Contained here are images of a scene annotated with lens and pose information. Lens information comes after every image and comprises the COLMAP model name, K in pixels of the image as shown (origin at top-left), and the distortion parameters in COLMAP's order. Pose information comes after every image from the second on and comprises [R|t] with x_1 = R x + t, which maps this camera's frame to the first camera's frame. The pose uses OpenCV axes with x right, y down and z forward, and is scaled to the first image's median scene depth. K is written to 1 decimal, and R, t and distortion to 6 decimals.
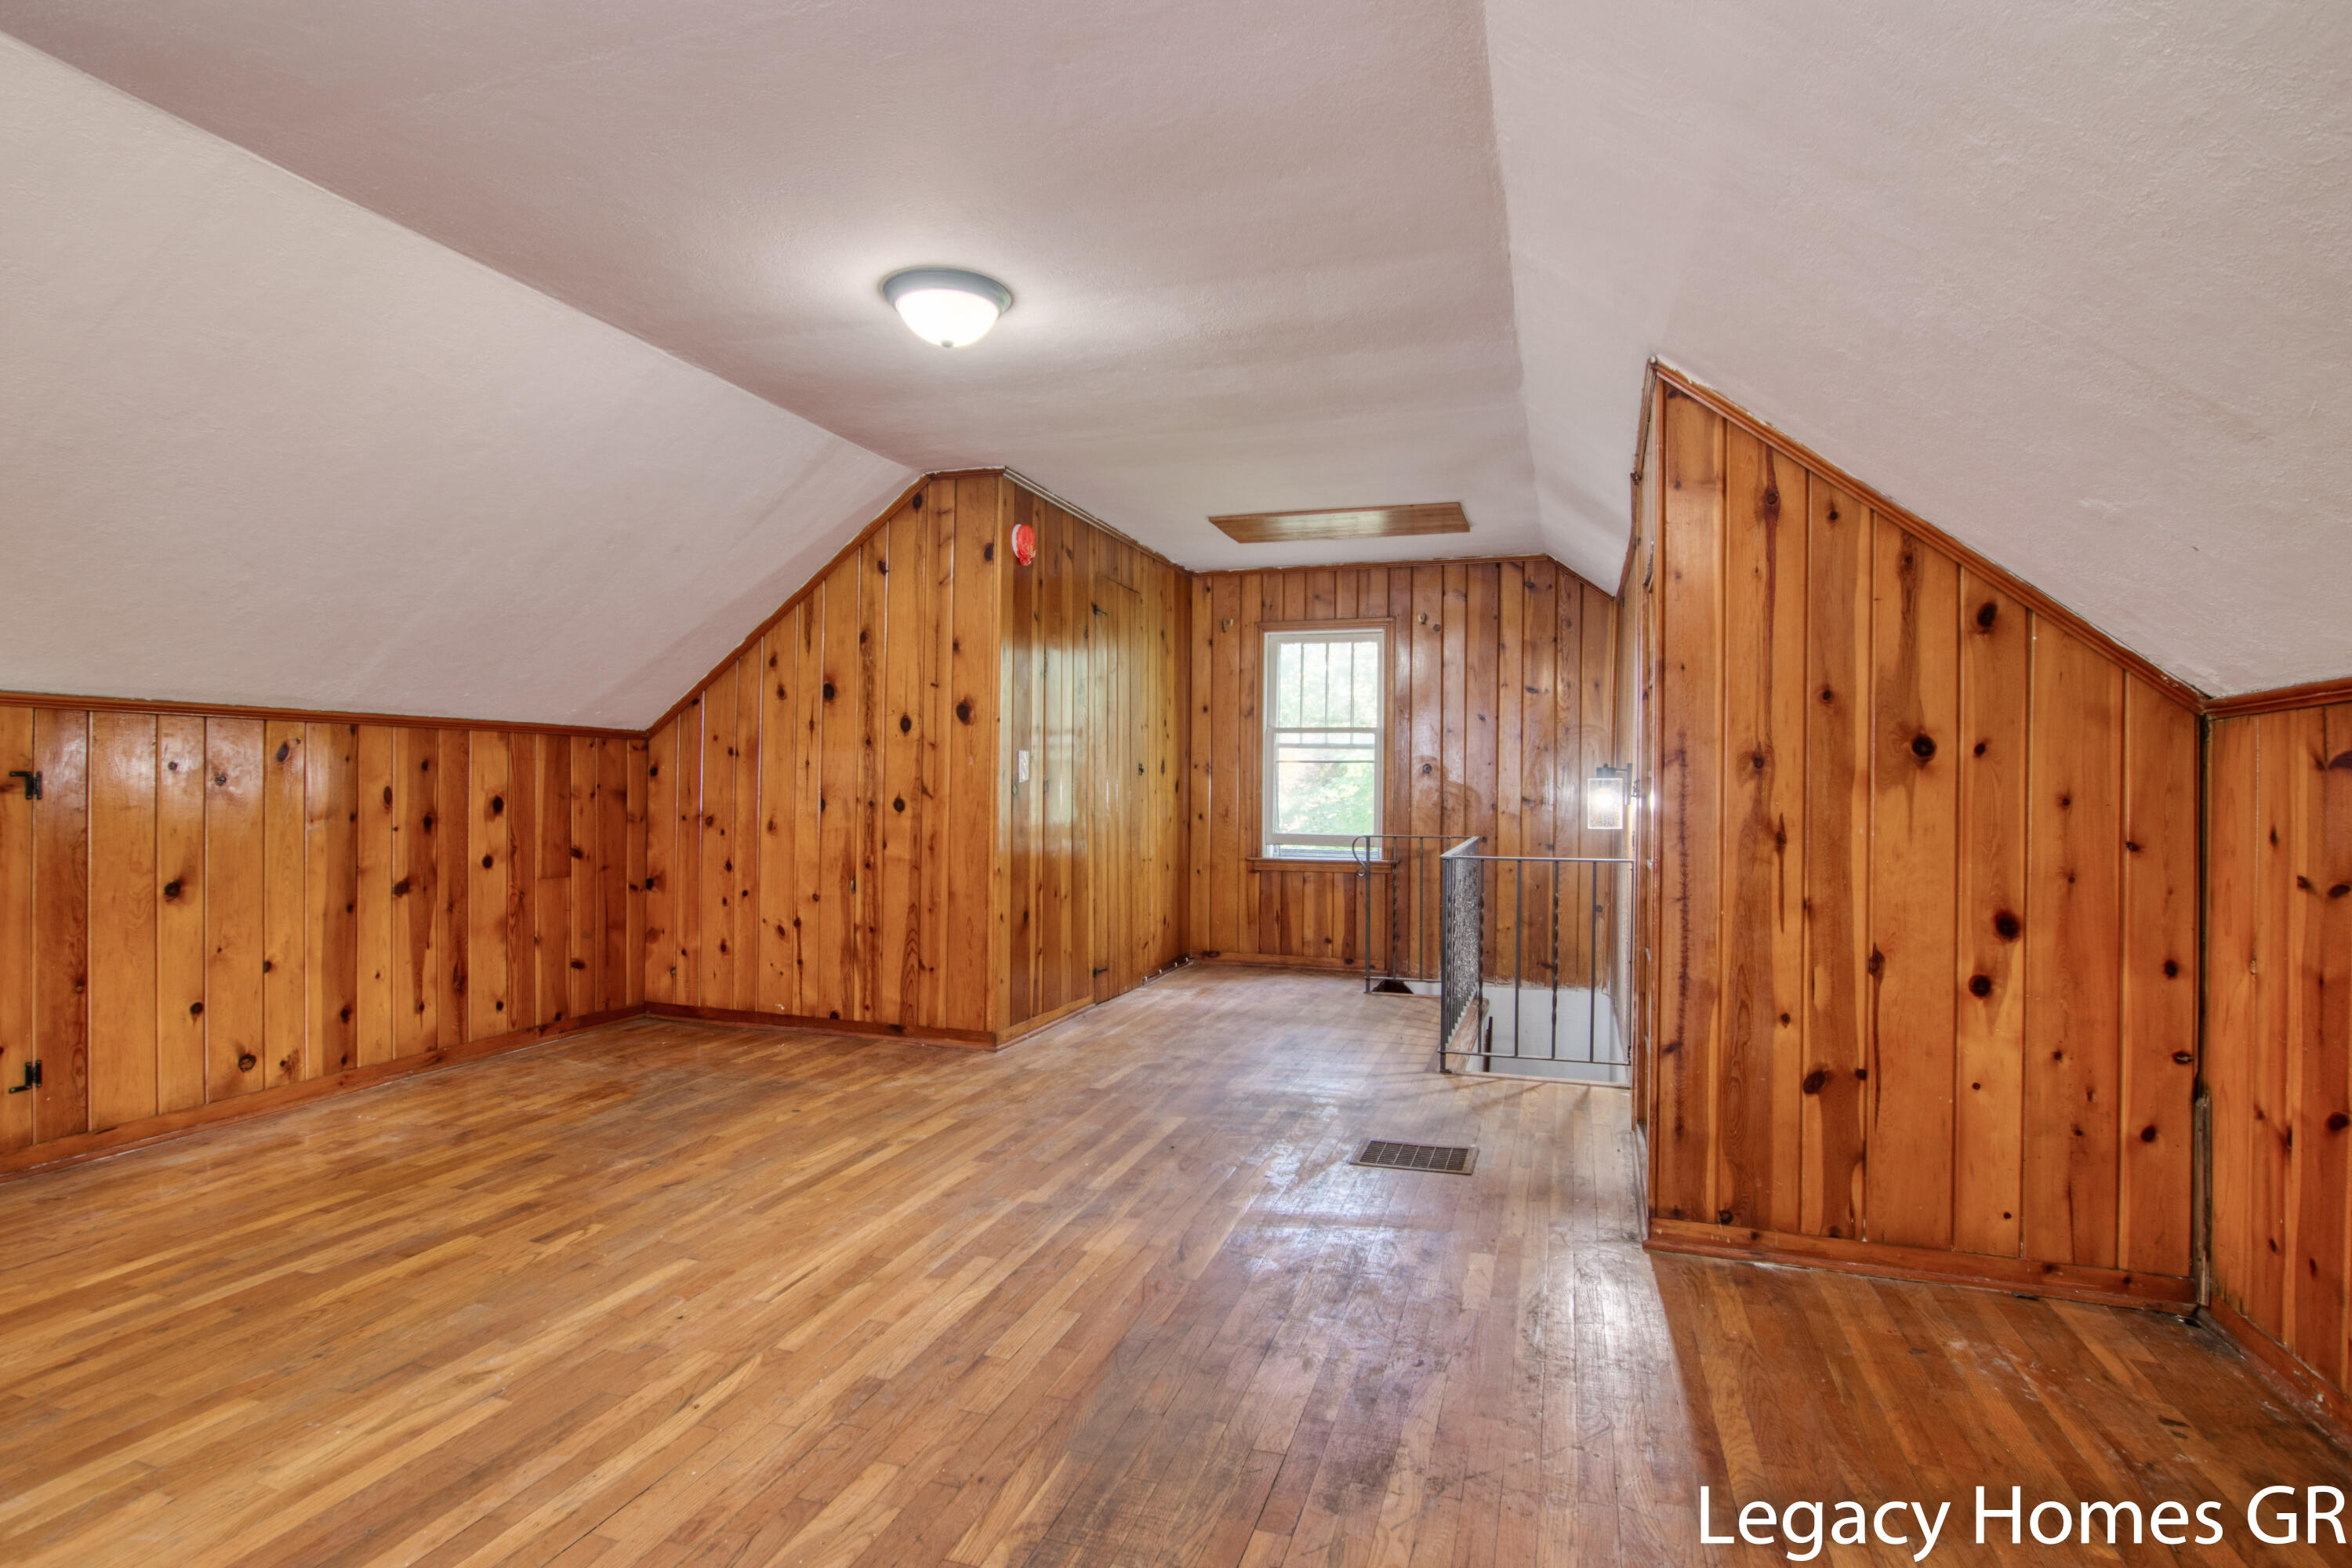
lens RADIAL K [[1173.4, 0, 1126.7], [0, 1173.4, 785.1], [0, 0, 1]] dist [-0.024378, 0.000776]
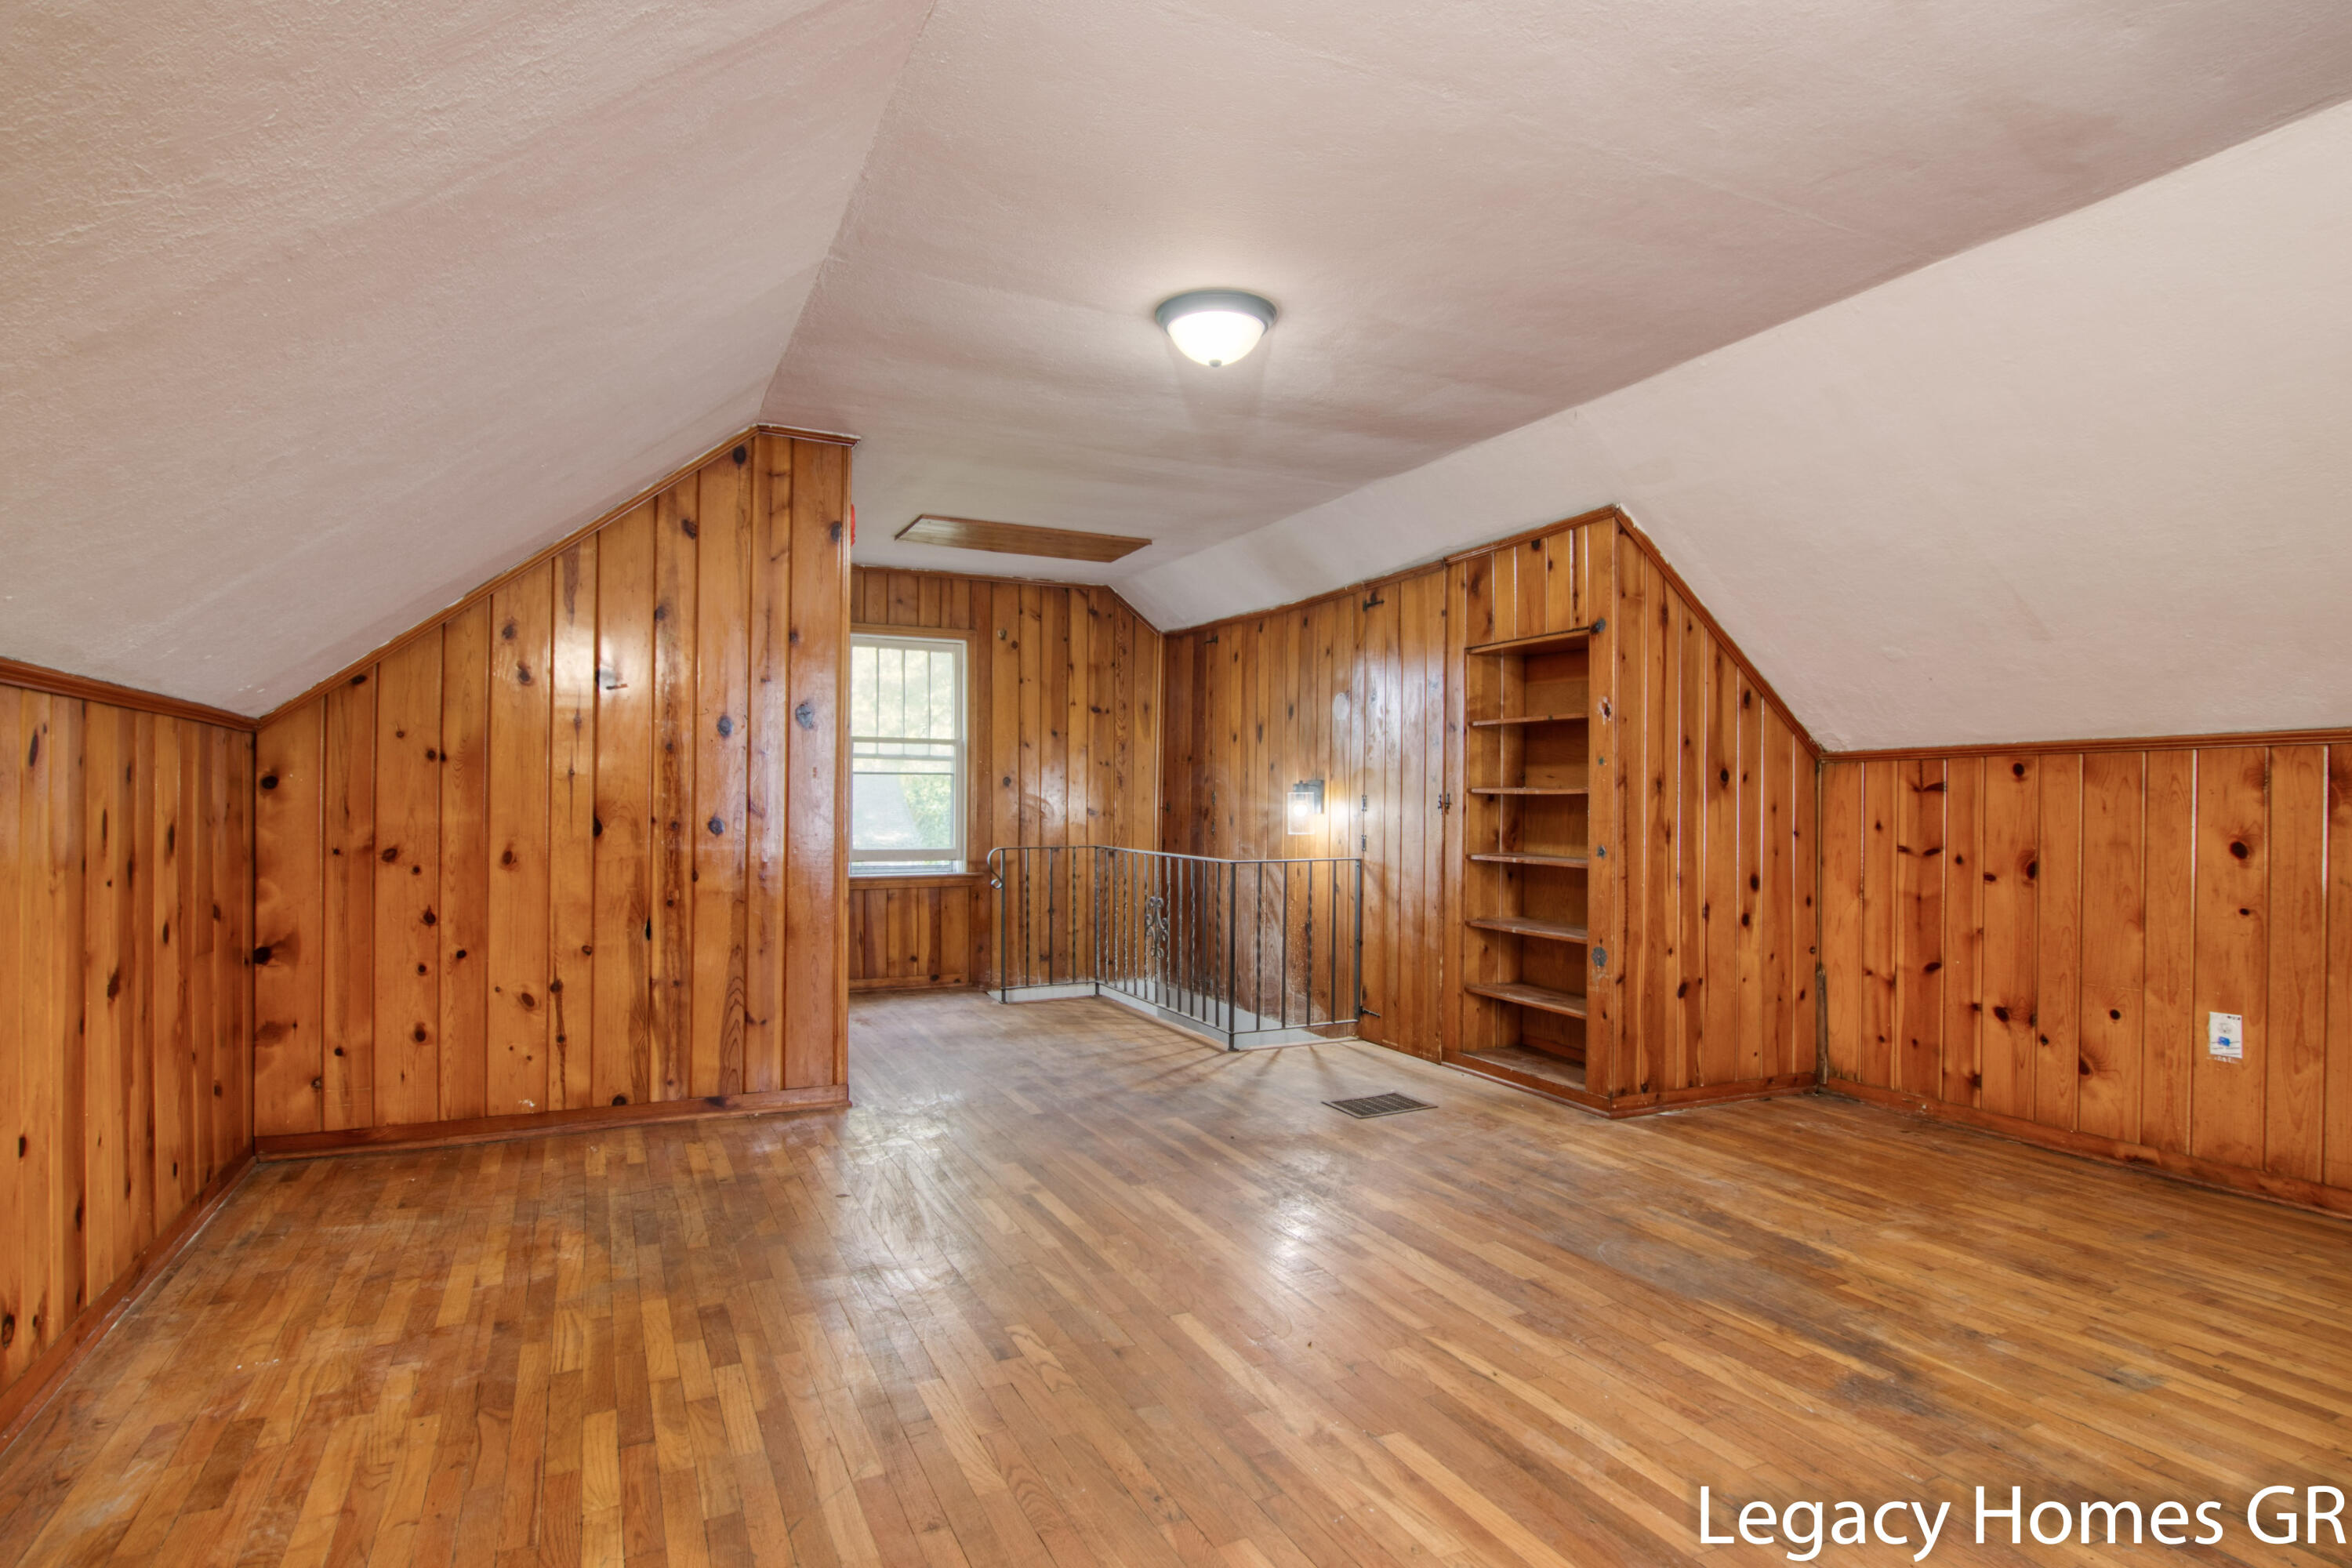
lens RADIAL K [[1269.8, 0, 1177.9], [0, 1269.8, 809.7], [0, 0, 1]] dist [-0.019115, 0.000406]
pose [[0.702568, -0.010434, 0.711540, -0.726626], [0.001395, 0.999911, 0.013285, -0.006569], [-0.711615, -0.008341, 0.702520, 0.194118]]
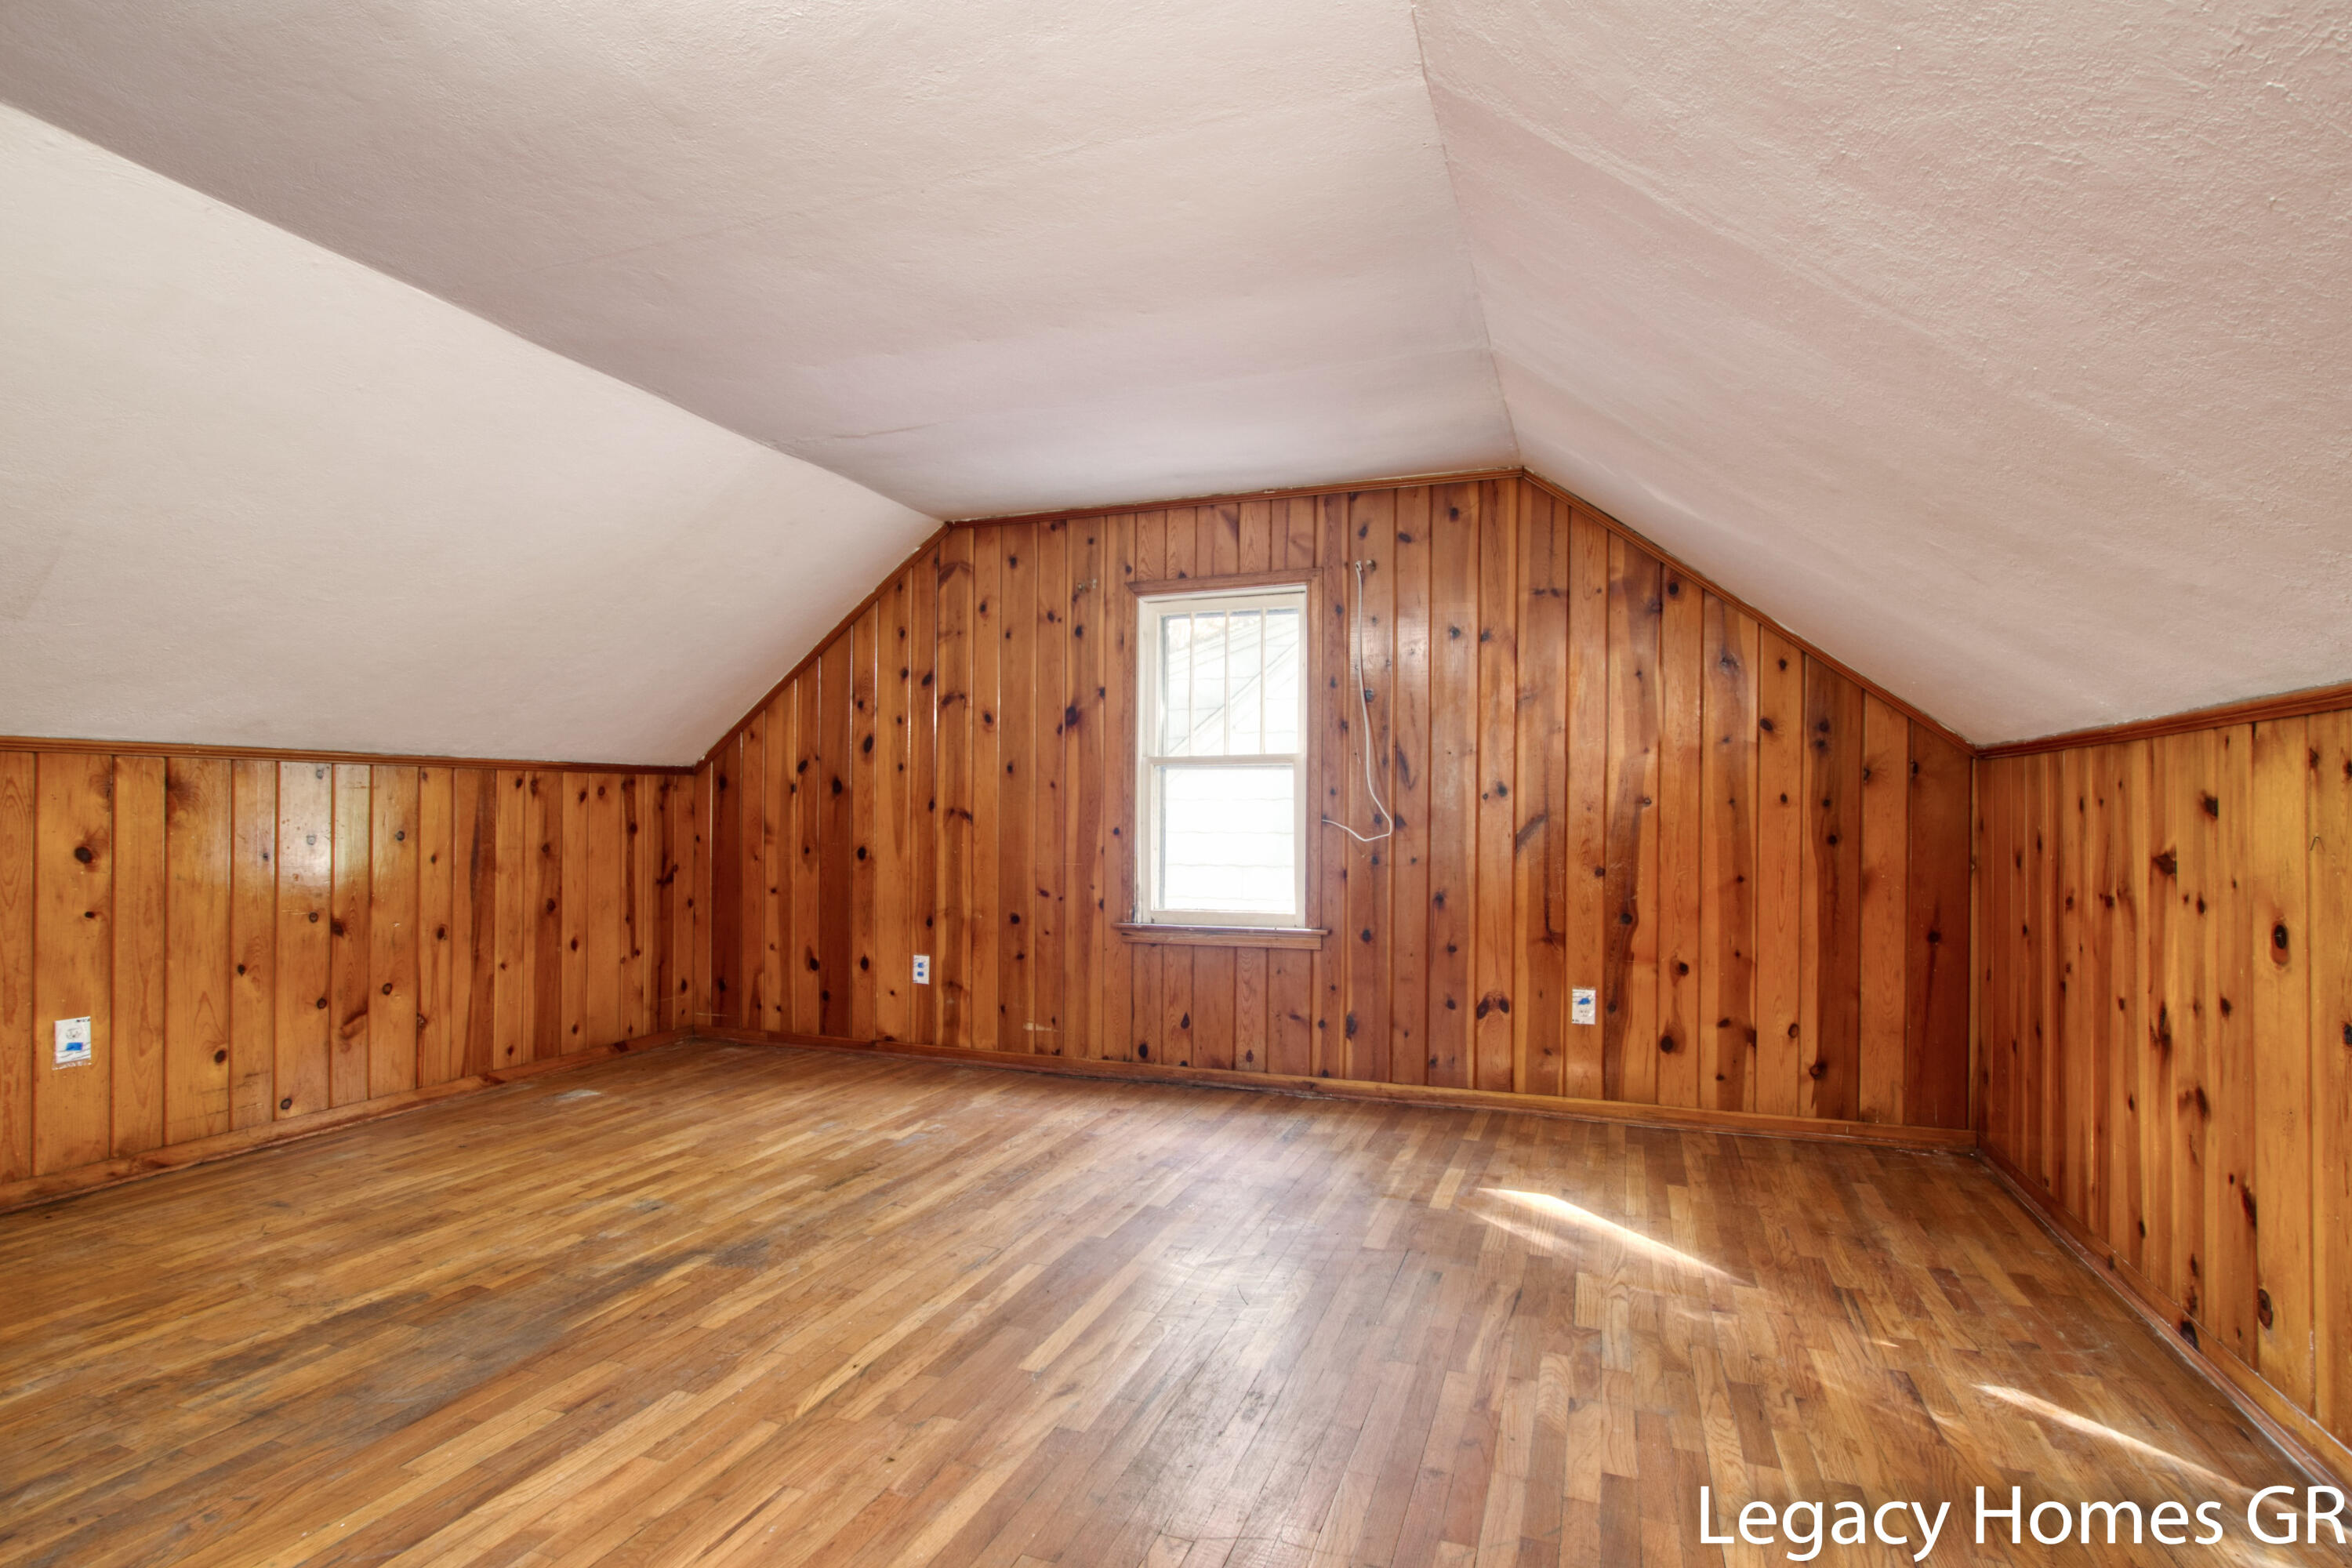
lens RADIAL K [[1136.1, 0, 1132.2], [0, 1136.1, 801.2], [0, 0, 1]] dist [-0.035198, 0.007233]
pose [[-0.999302, -0.009425, 0.036137, -0.344053], [-0.009848, 0.999885, -0.011540, -0.001863], [-0.036024, -0.011888, -0.999280, 1.066852]]
